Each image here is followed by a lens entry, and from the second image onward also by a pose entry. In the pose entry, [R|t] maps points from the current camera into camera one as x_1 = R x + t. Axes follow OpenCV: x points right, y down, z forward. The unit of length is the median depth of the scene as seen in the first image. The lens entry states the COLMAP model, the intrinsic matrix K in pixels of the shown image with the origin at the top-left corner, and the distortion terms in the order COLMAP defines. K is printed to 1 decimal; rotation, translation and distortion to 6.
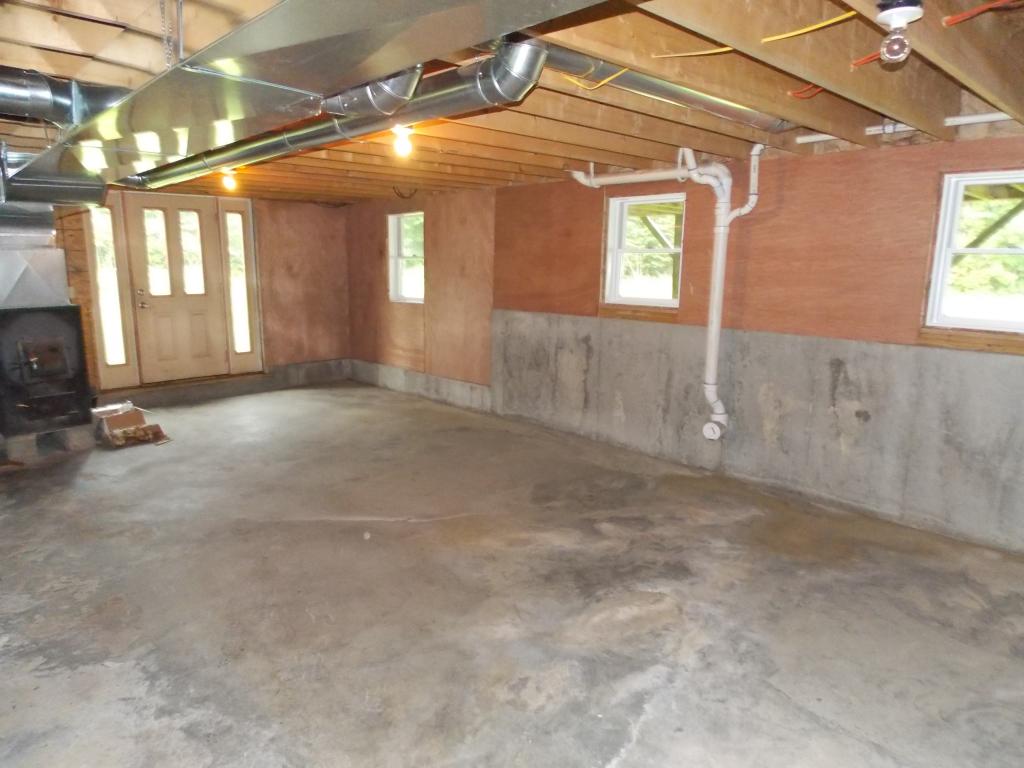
lens RADIAL K [[686.2, 0, 509.4], [0, 686.2, 384.0], [0, 0, 1]] dist [0.008928, -0.001395]
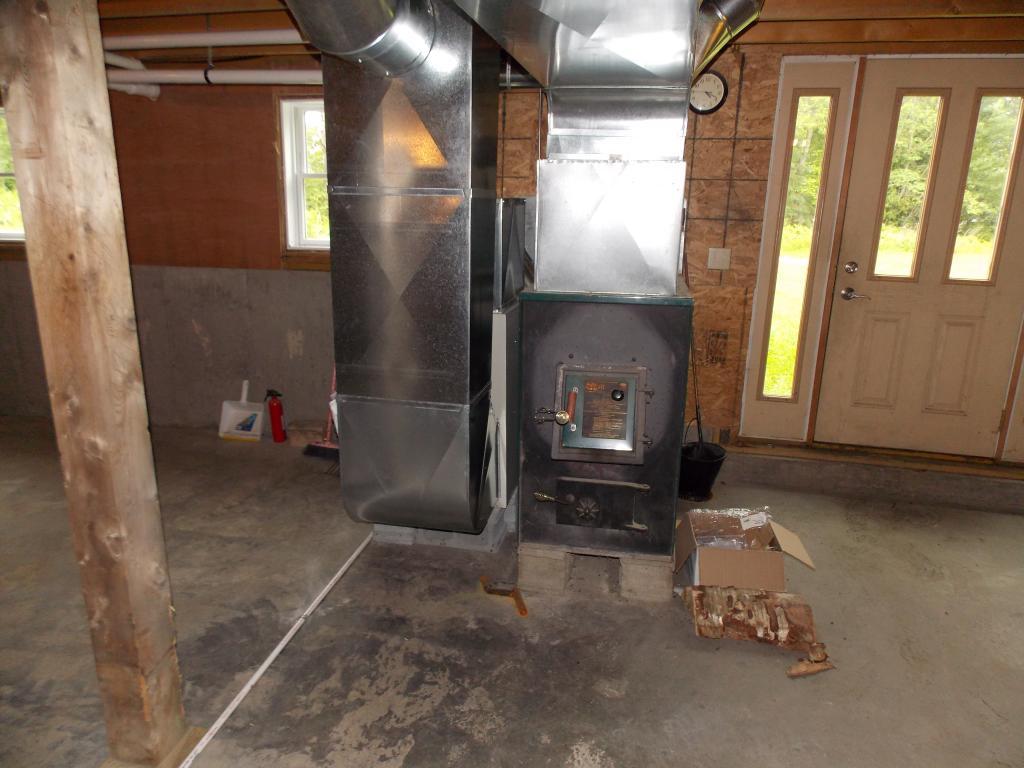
lens RADIAL K [[686.2, 0, 515.8], [0, 686.2, 385.0], [0, 0, 1]] dist [0.008928, -0.001395]
pose [[0.582376, 0.213415, -0.784406, -0.266301], [-0.173378, 0.975331, 0.136637, -0.075846], [0.794216, 0.056424, 0.605010, 0.506827]]
